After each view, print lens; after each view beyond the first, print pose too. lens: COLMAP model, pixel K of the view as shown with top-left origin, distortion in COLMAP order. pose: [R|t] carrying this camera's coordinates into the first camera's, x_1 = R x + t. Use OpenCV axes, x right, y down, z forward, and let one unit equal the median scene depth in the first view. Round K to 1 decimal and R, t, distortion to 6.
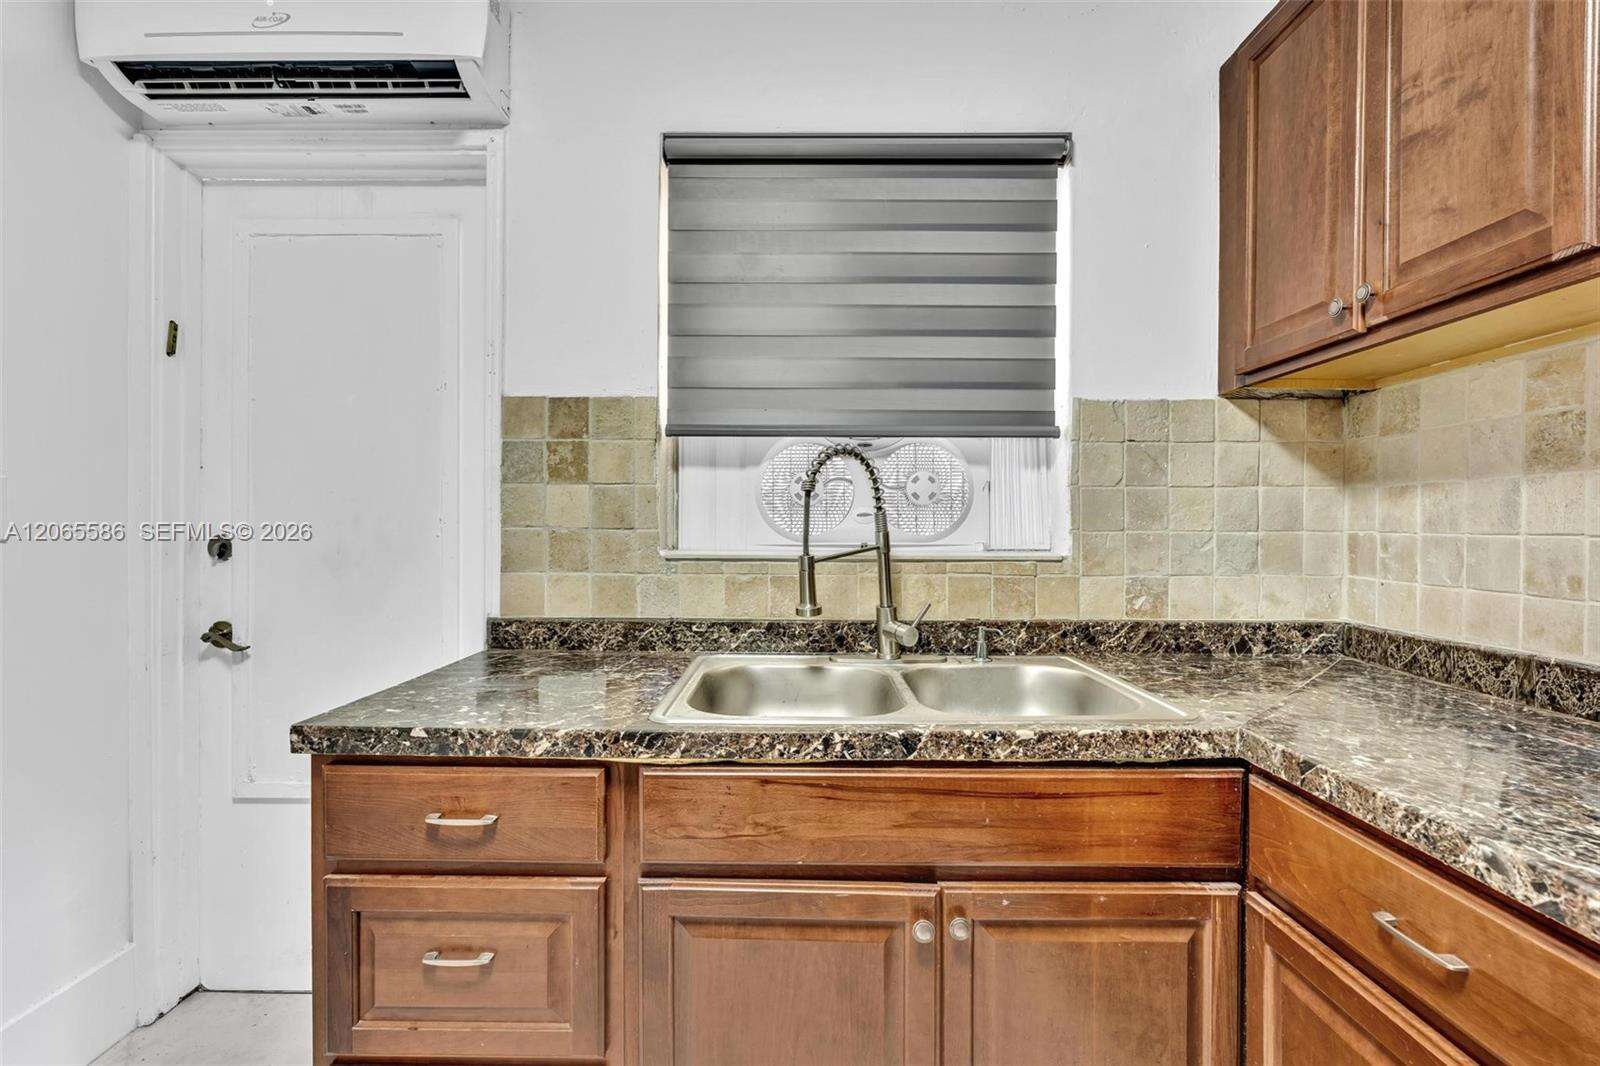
lens RADIAL K [[713.9, 0, 793.2], [0, 713.9, 533.5], [0, 0, 1]] dist [-0.001701, 0.000632]
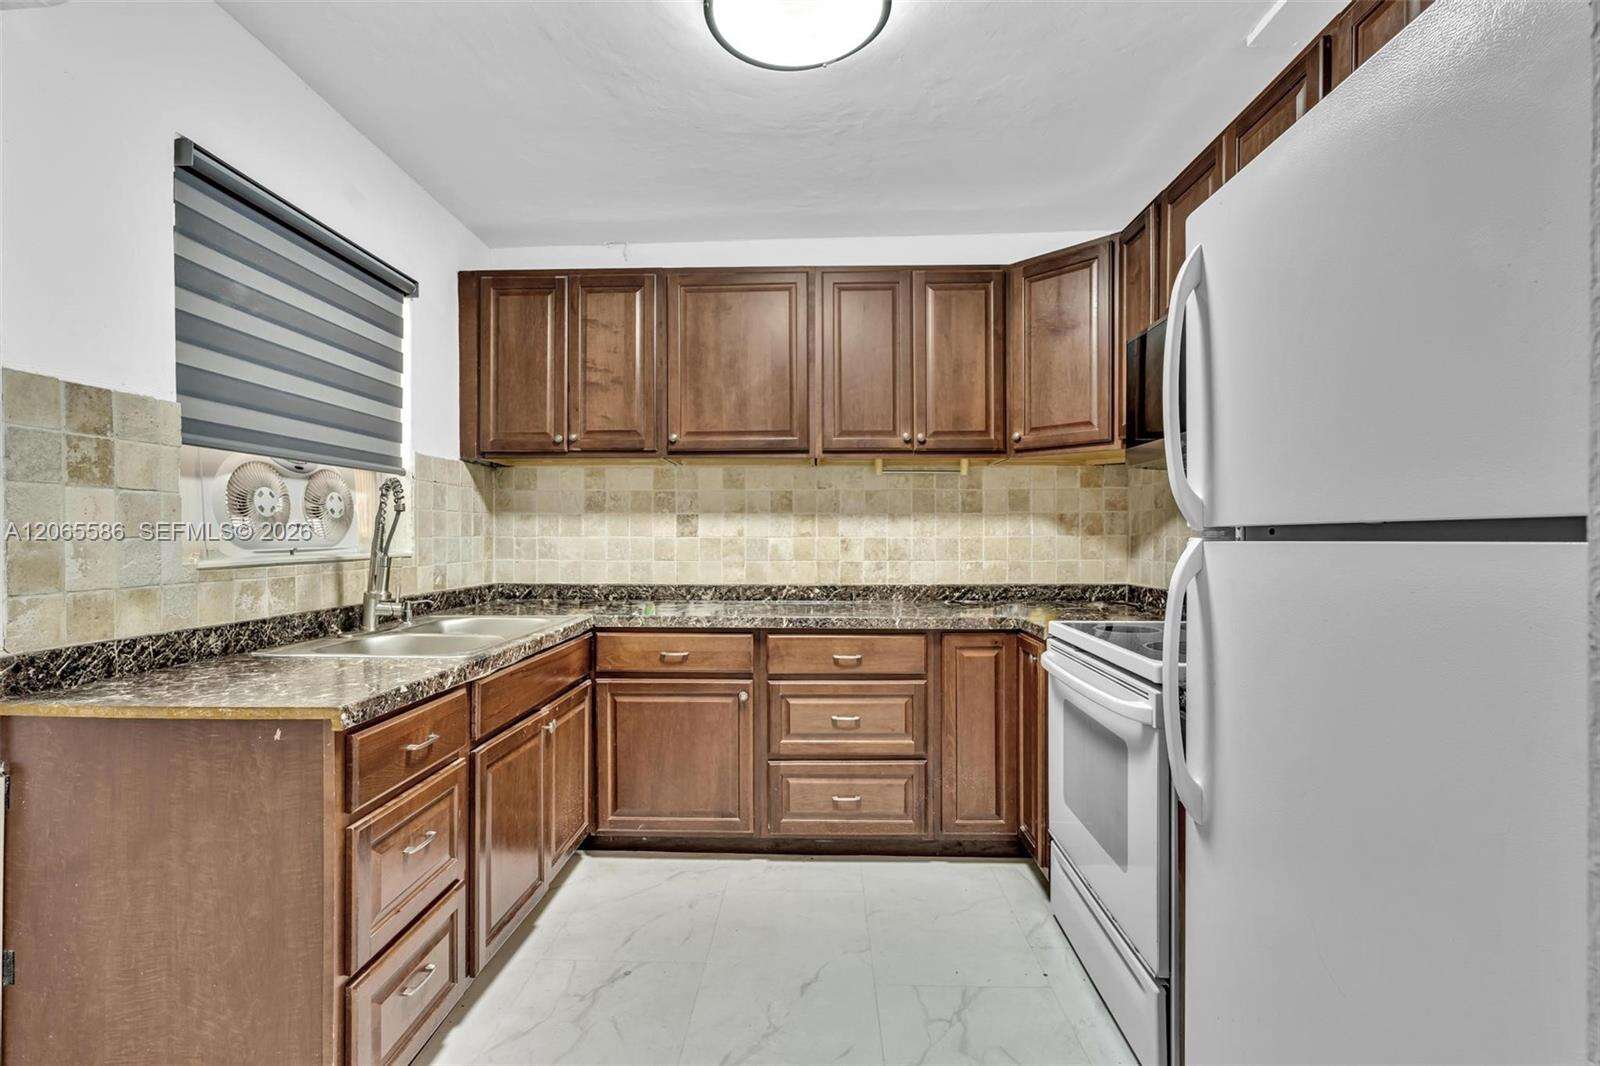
lens RADIAL K [[730.1, 0, 800.0], [0, 730.1, 533.0], [0, 0, 1]] dist [-0.000817, 0.000127]
pose [[0.025122, -0.002436, 0.999681, -1.184538], [0.002808, 0.999993, 0.002367, -0.013873], [-0.999680, 0.002747, 0.025128, 0.125698]]
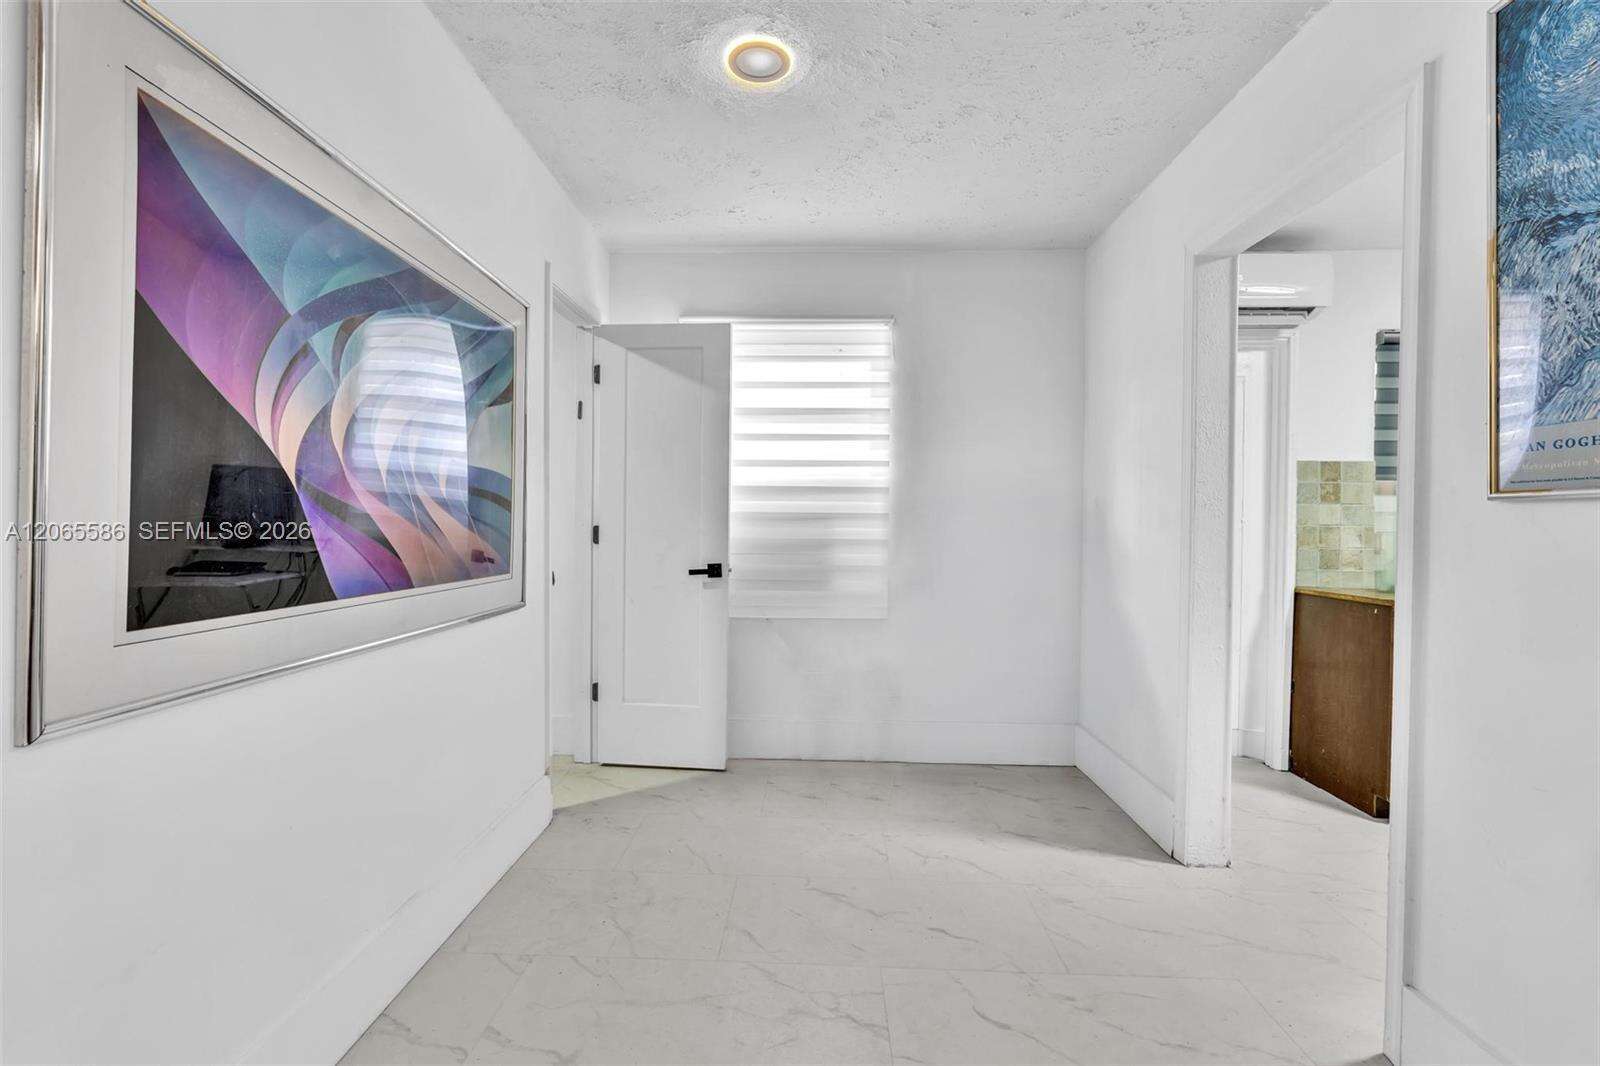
lens RADIAL K [[713.9, 0, 793.2], [0, 713.9, 533.5], [0, 0, 1]] dist [-0.001701, 0.000632]
pose [[0.999673, 0.005570, -0.024972, -1.808446], [-0.005143, 0.999840, 0.017135, -0.012705], [0.025064, -0.017001, 0.999541, -1.077456]]
